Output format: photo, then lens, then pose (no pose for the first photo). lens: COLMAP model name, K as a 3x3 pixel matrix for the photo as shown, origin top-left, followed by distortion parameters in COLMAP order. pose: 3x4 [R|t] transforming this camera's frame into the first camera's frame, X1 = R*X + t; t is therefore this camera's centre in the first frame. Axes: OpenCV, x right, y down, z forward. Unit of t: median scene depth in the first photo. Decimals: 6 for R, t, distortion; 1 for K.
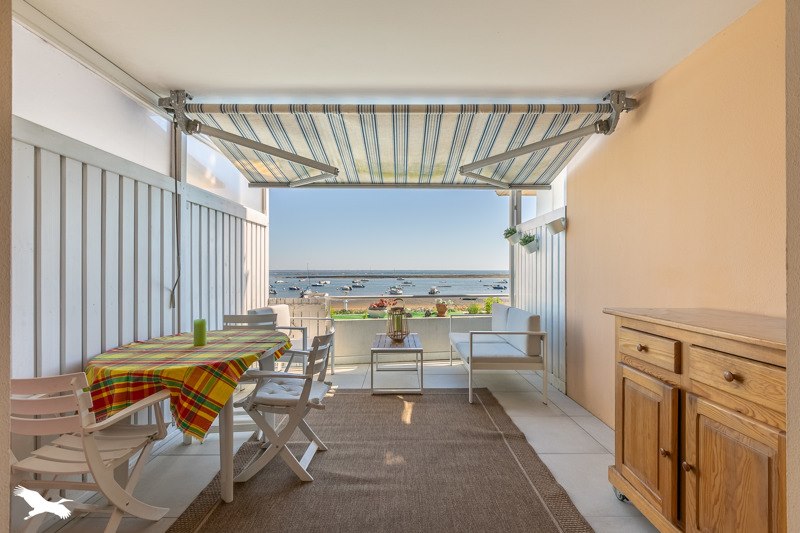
lens RADIAL K [[358.0, 0, 402.2], [0, 358.0, 269.0], [0, 0, 1]] dist [0.001229, 0.000340]
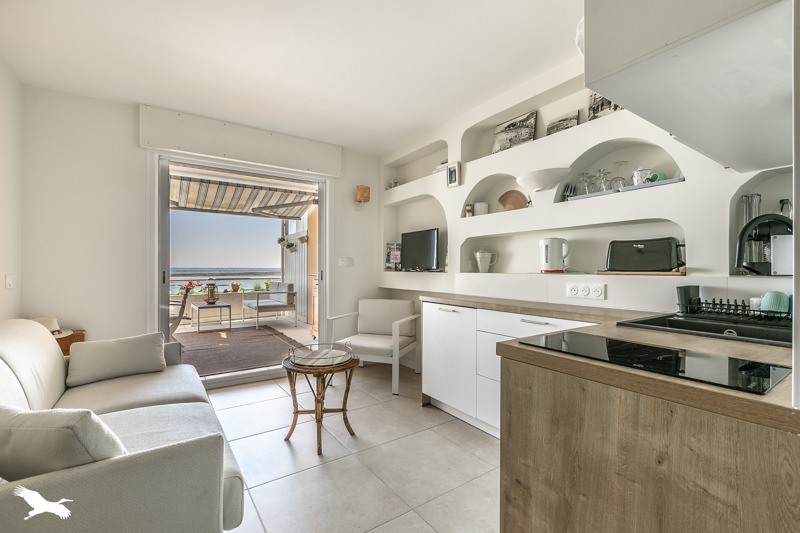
lens RADIAL K [[358.0, 0, 402.2], [0, 358.0, 269.0], [0, 0, 1]] dist [0.001229, 0.000340]
pose [[0.832162, -0.002449, 0.554528, -0.219335], [-0.001379, 0.999978, 0.006486, 0.030235], [-0.554531, -0.006162, 0.832140, -0.988082]]
